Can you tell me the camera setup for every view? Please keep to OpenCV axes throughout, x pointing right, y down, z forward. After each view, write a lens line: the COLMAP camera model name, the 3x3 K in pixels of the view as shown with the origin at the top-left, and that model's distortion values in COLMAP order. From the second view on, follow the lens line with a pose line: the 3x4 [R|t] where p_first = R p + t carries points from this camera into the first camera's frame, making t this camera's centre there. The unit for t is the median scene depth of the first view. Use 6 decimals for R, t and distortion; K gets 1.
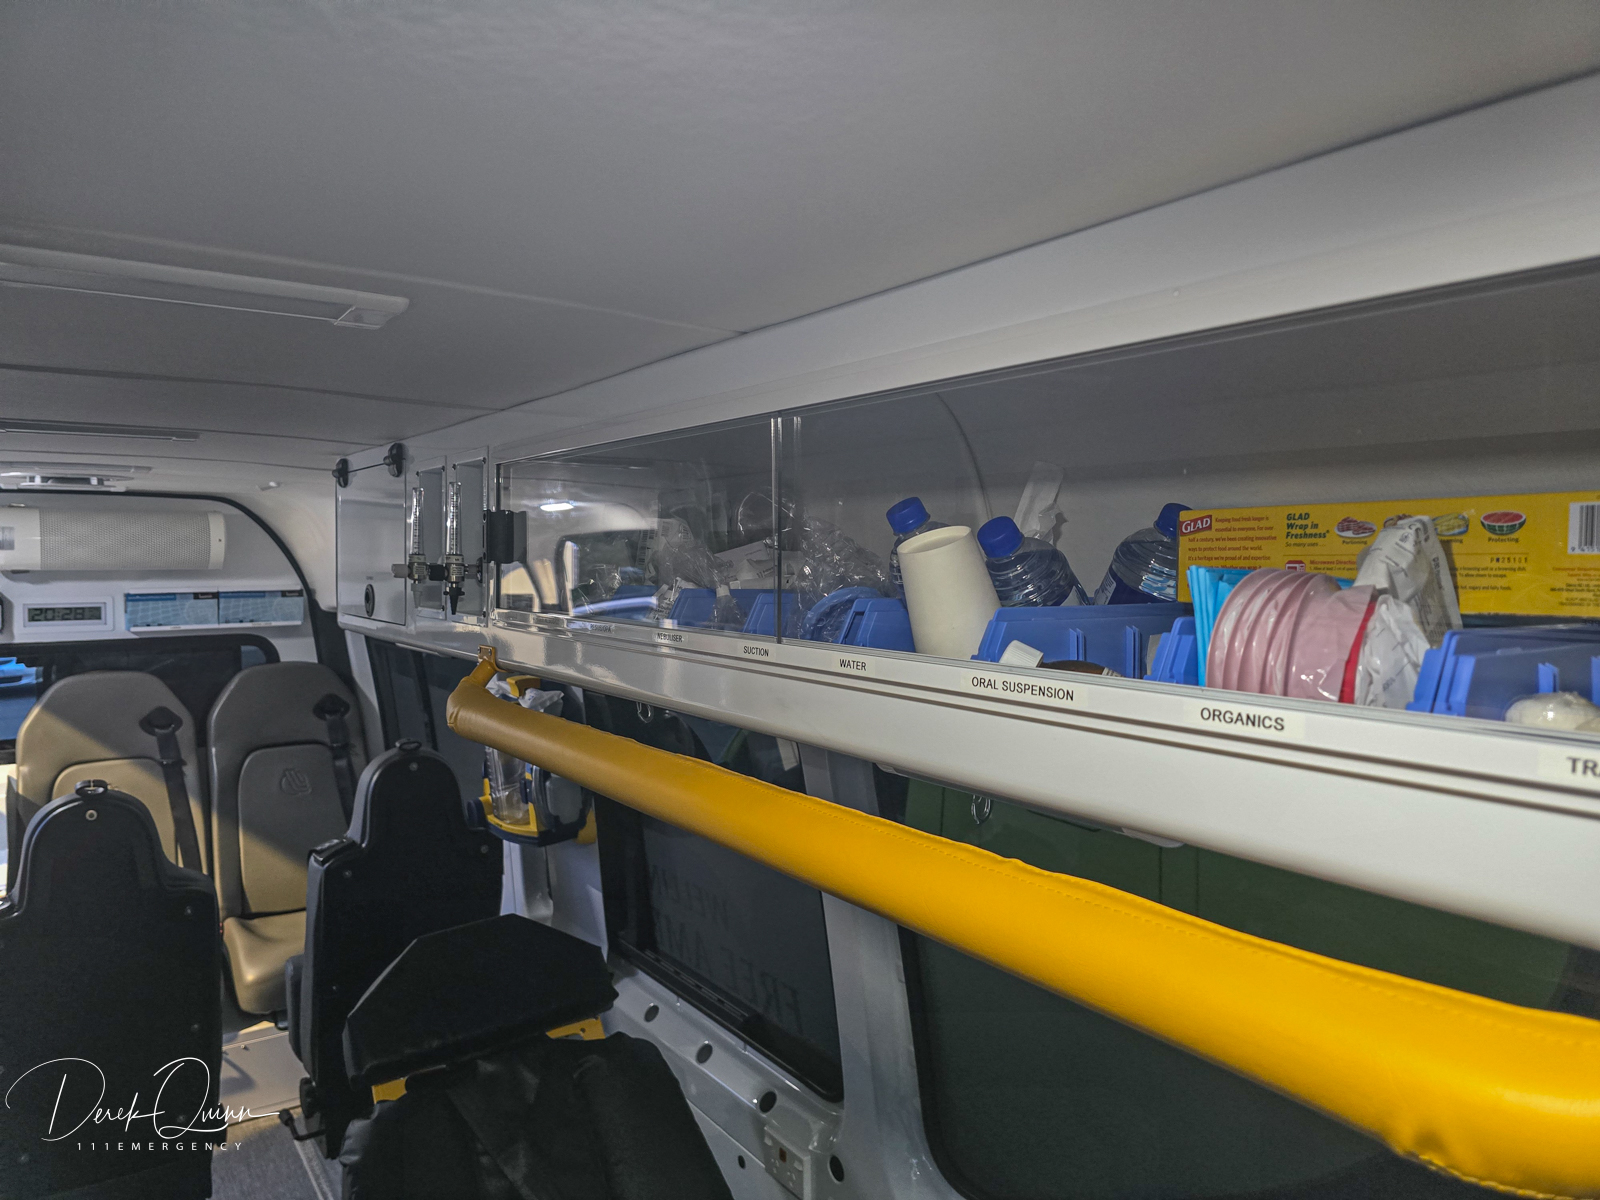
lens RADIAL K [[1078.5, 0, 790.1], [0, 1078.5, 603.6], [0, 0, 1]] dist [0.053018, -0.053773]
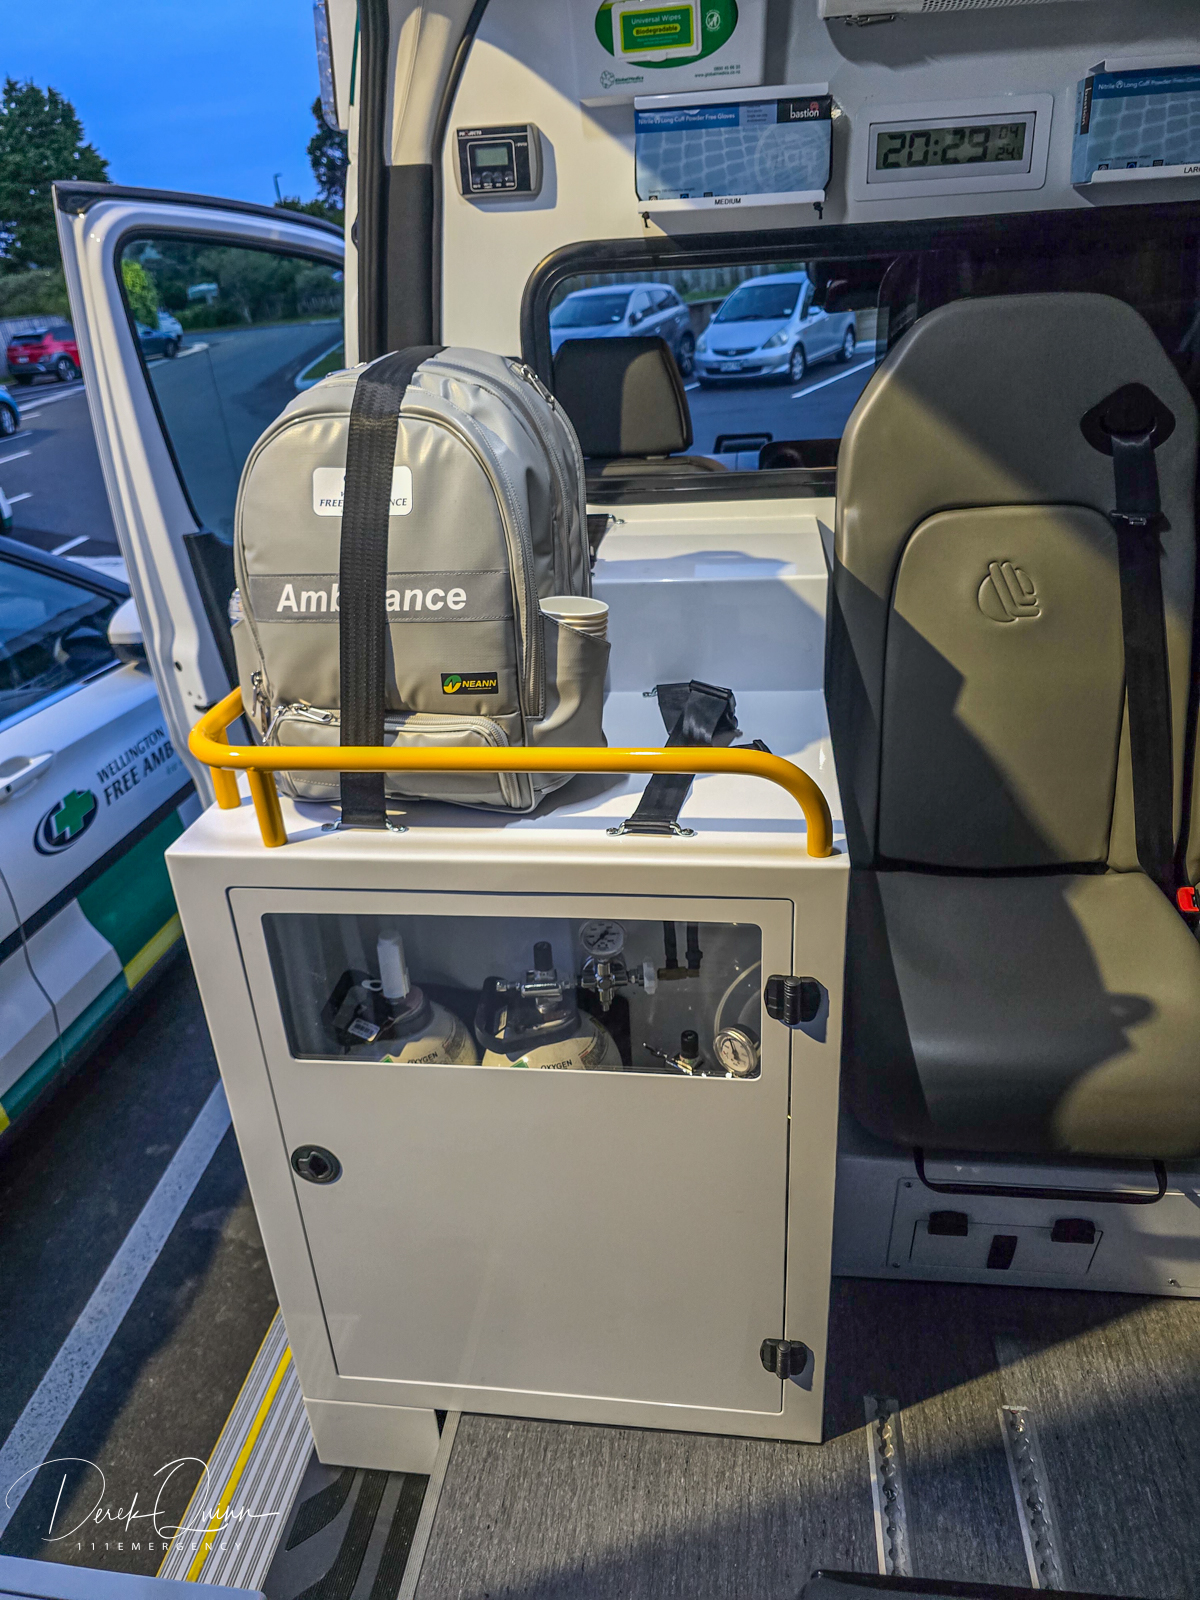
lens RADIAL K [[1078.5, 0, 607.0], [0, 1078.5, 786.4], [0, 0, 1]] dist [0.053018, -0.053773]
pose [[0.741231, 0.255458, -0.620740, -0.450182], [0.022662, 0.914701, 0.403495, 0.065883], [0.670868, -0.313150, 0.672215, 0.564676]]
